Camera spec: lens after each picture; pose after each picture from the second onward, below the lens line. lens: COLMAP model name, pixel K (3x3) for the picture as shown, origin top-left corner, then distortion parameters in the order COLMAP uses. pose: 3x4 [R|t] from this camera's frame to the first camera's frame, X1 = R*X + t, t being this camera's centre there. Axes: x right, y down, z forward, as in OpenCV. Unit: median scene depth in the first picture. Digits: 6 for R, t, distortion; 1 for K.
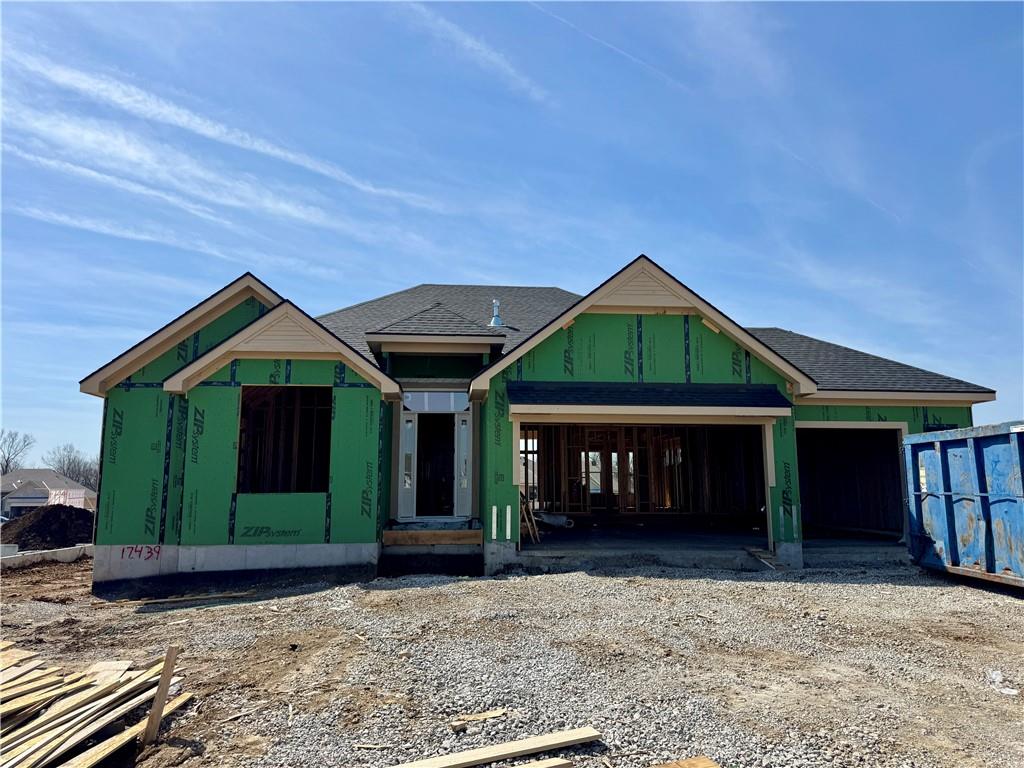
lens RADIAL K [[708.0, 0, 512.0], [0, 708.0, 384.0], [0, 0, 1]] dist [0.029332, -0.045604]
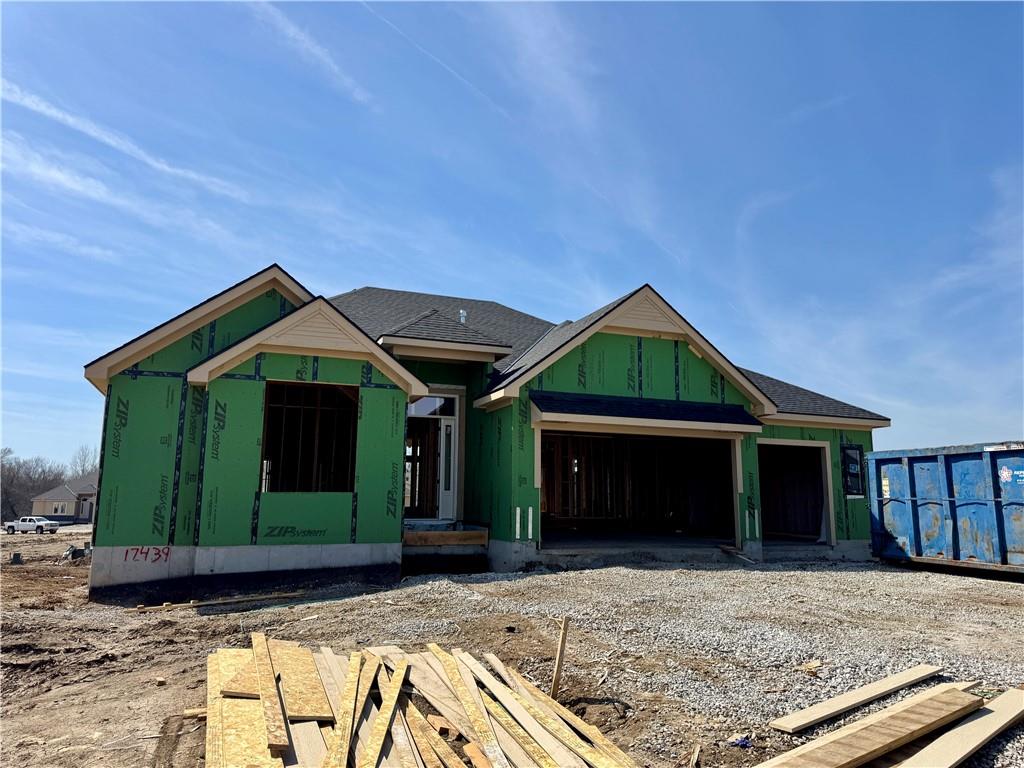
lens RADIAL K [[708.0, 0, 512.0], [0, 708.0, 384.0], [0, 0, 1]] dist [0.029332, -0.045604]
pose [[0.961494, 0.055733, 0.269115, -0.320176], [-0.051824, 0.998422, -0.021611, 0.010990], [-0.269894, 0.006832, 0.962866, -0.019549]]
